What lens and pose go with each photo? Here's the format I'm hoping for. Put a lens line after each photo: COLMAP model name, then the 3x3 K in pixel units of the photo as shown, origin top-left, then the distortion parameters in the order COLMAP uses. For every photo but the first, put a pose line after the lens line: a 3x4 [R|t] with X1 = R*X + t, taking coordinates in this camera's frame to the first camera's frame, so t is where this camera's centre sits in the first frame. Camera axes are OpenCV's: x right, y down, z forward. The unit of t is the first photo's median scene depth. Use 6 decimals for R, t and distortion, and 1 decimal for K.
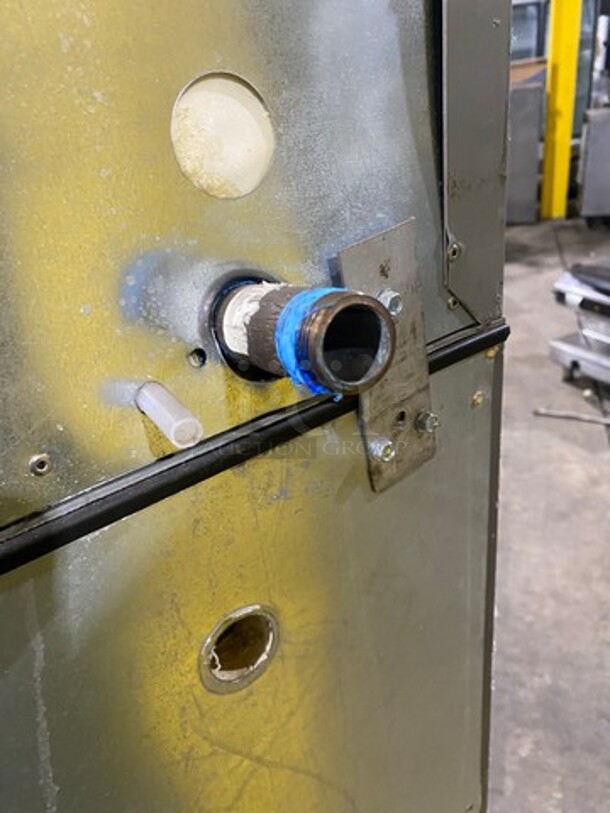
lens RADIAL K [[618.8, 0, 305.0], [0, 618.8, 406.5], [0, 0, 1]] dist [0.001413, 0.000276]
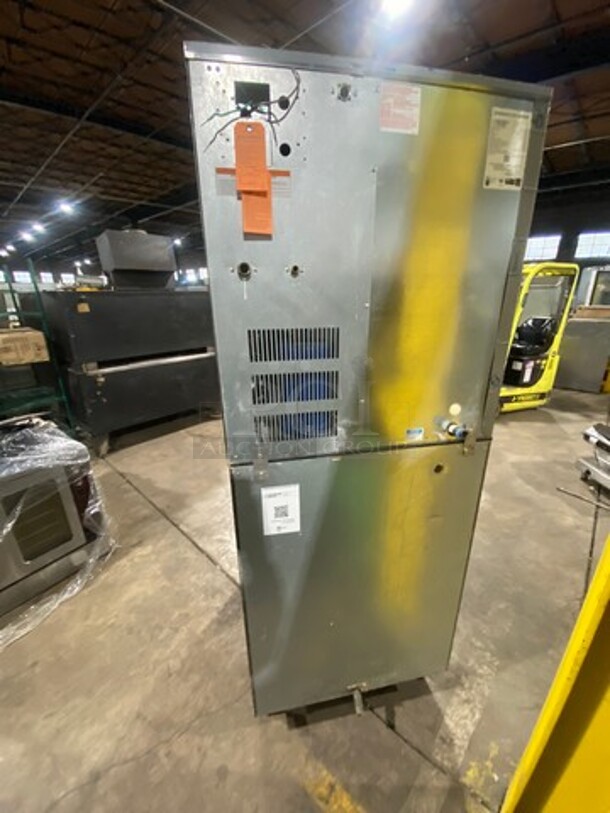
lens RADIAL K [[329.3, 0, 305.0], [0, 329.3, 406.5], [0, 0, 1]] dist [0.017805, -0.020659]
pose [[0.892889, 0.240239, -0.380835, -0.020989], [-0.276745, 0.959968, -0.043275, 0.028444], [0.355193, 0.144034, 0.923630, -0.343160]]
